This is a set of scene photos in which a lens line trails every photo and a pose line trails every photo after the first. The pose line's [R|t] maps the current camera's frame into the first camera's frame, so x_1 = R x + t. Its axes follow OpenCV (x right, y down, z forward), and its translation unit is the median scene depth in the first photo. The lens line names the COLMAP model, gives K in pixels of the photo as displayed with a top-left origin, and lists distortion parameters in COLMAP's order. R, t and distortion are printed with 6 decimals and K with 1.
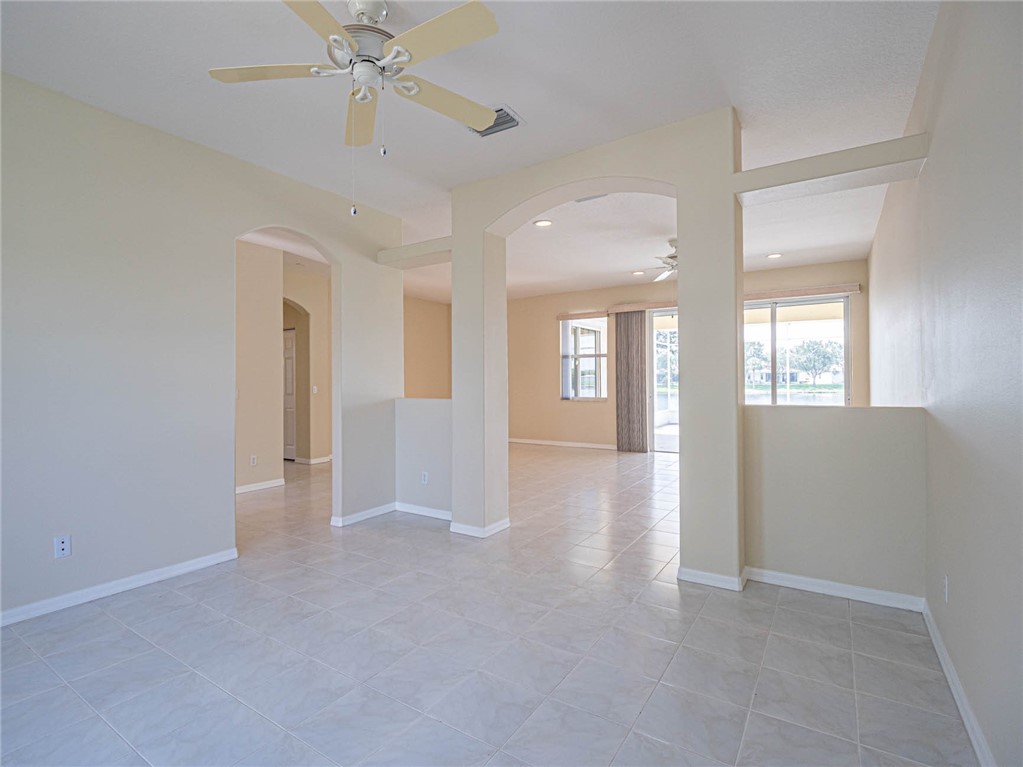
lens RADIAL K [[514.4, 0, 513.4], [0, 514.4, 376.8], [0, 0, 1]] dist [0.045265, -0.000338]
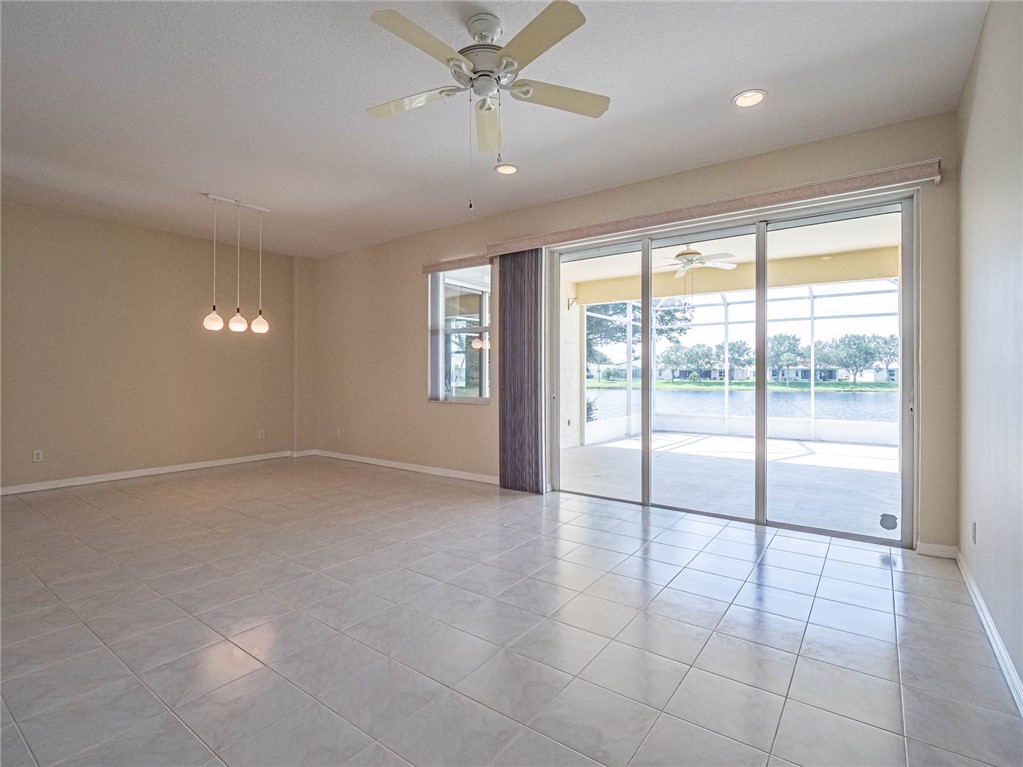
lens RADIAL K [[500.2, 0, 509.3], [0, 500.2, 378.8], [0, 0, 1]] dist [-0.002079, -0.000789]
pose [[0.996278, 0.019470, -0.083965, 0.251929], [-0.017851, 0.999641, 0.019991, 0.005643], [0.084324, -0.018418, 0.996268, 0.410287]]
